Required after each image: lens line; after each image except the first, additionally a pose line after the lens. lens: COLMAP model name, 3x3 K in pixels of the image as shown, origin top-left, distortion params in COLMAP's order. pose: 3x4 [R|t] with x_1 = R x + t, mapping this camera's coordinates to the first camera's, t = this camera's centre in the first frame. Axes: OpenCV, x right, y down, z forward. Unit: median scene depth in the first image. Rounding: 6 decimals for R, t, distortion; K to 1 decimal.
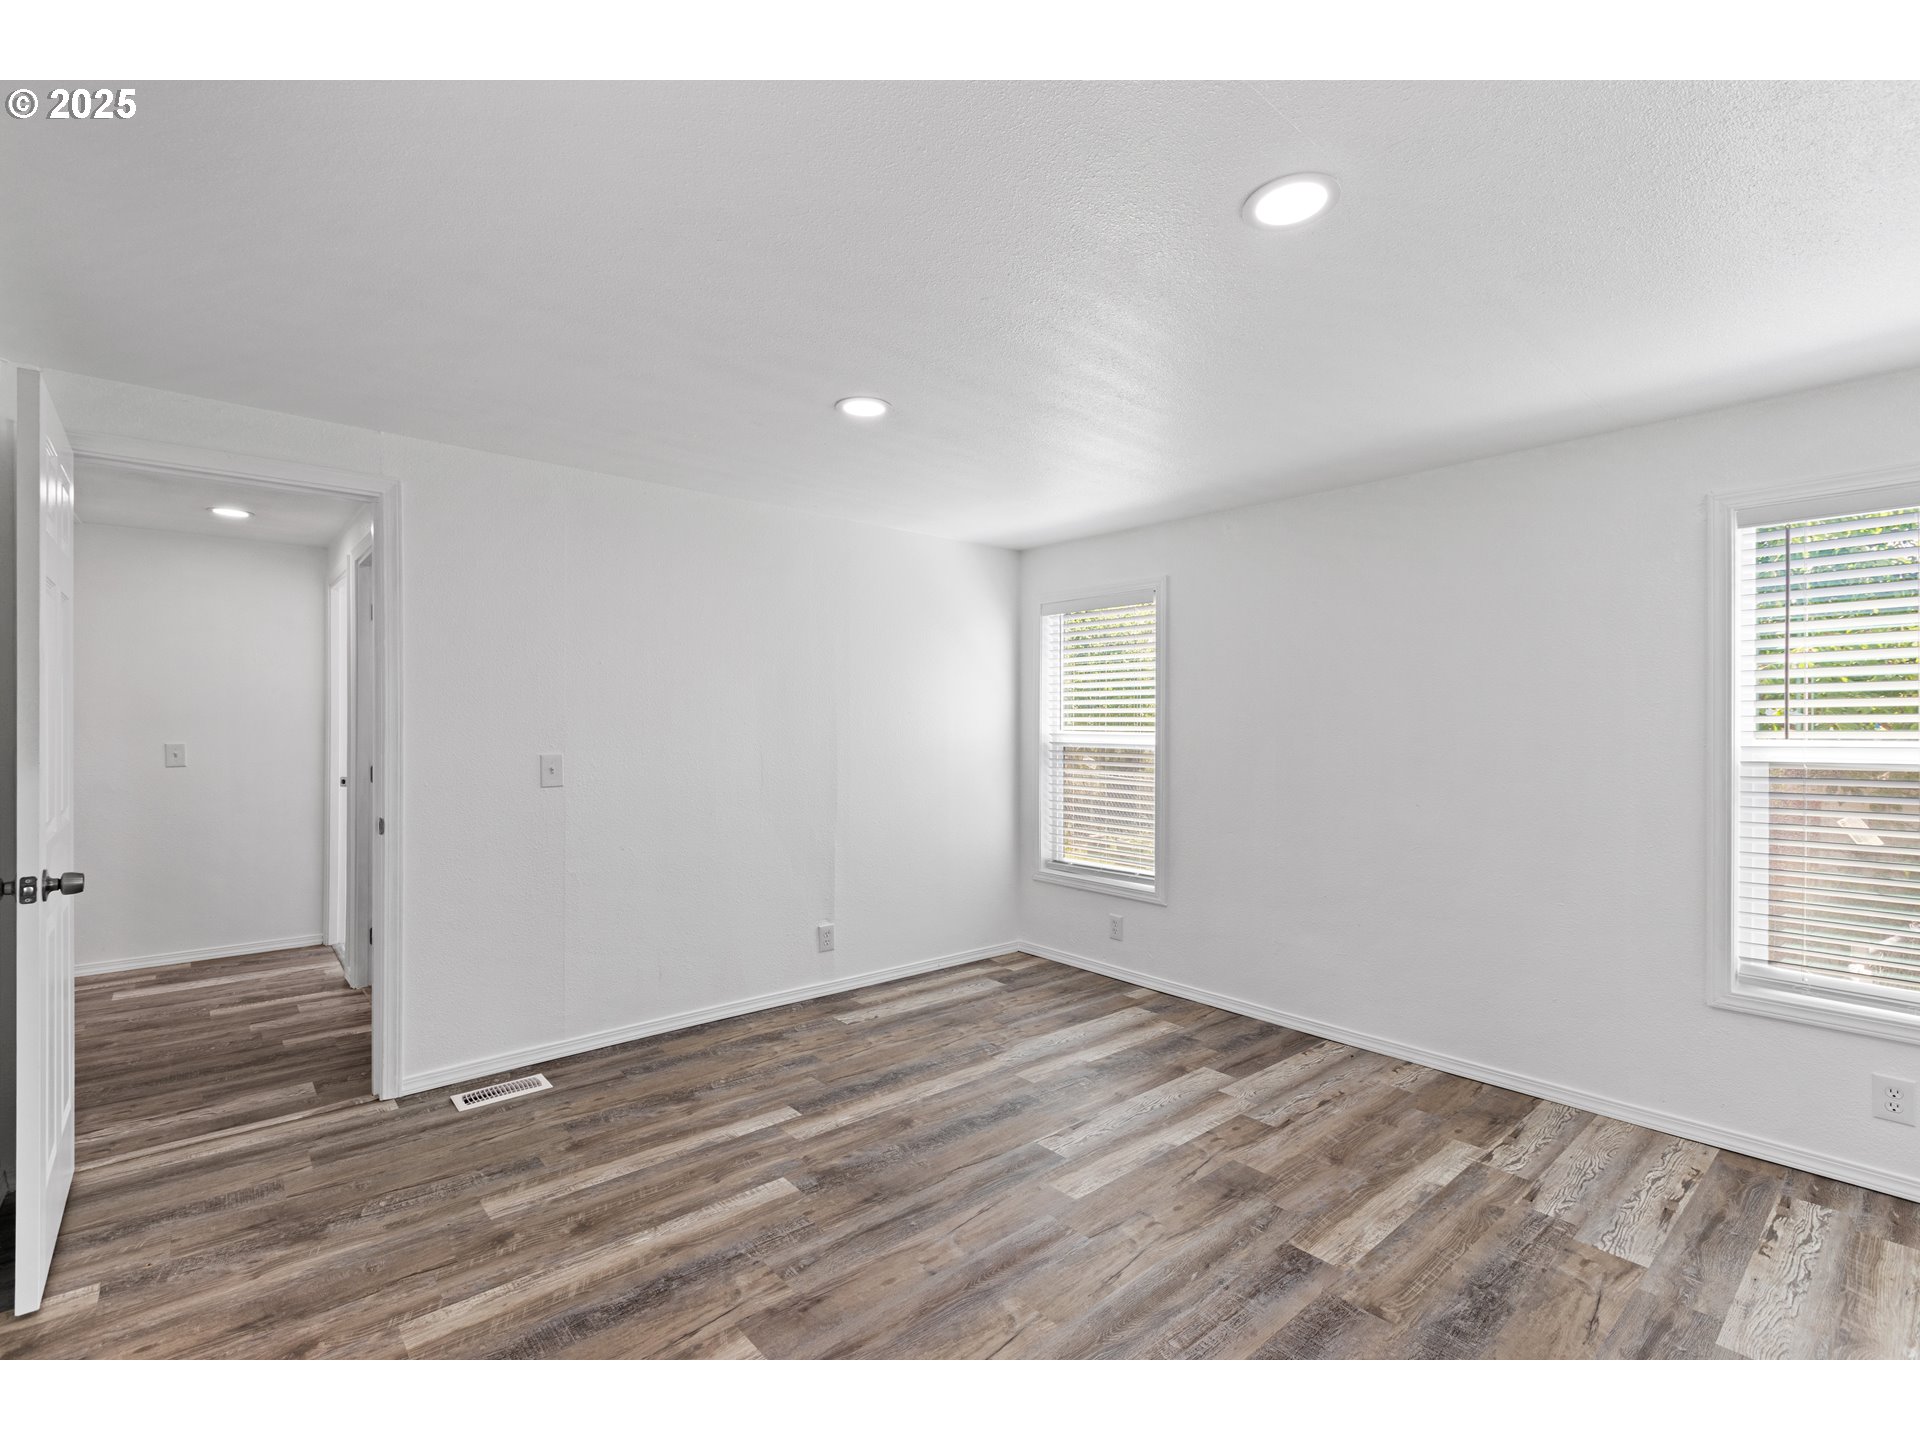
lens RADIAL K [[865.4, 0, 963.2], [0, 865.4, 719.0], [0, 0, 1]] dist [0.002785, -0.002614]
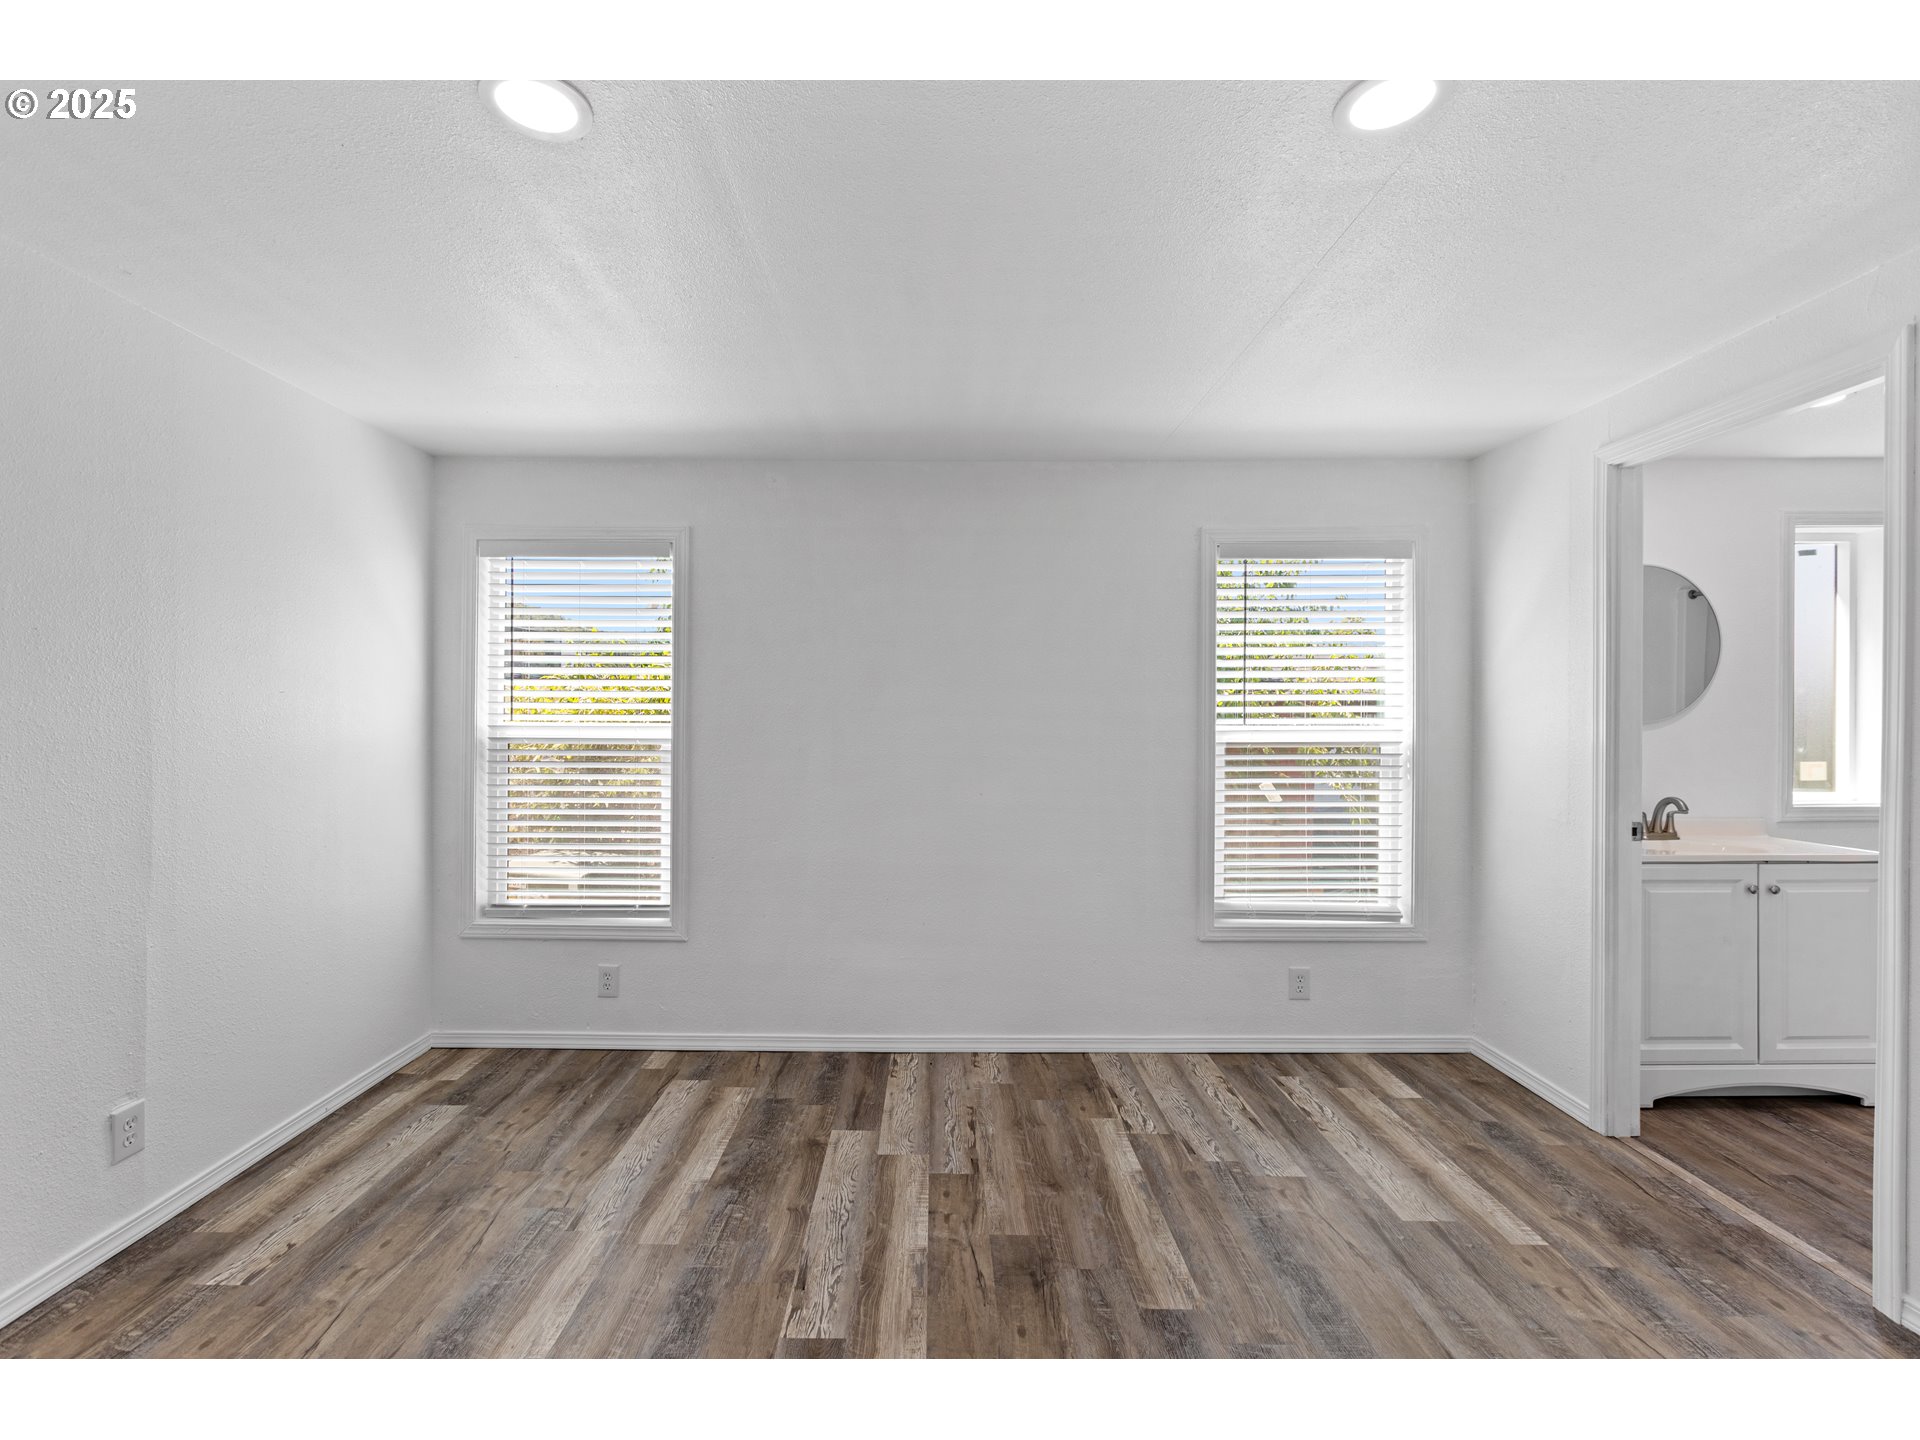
lens RADIAL K [[865.4, 0, 939.9], [0, 865.4, 722.1], [0, 0, 1]] dist [0.002785, -0.002614]
pose [[0.667635, -0.001007, 0.744488, -0.239559], [-0.005935, 0.999960, 0.006675, 0.009433], [-0.744465, -0.008875, 0.667602, 0.347080]]
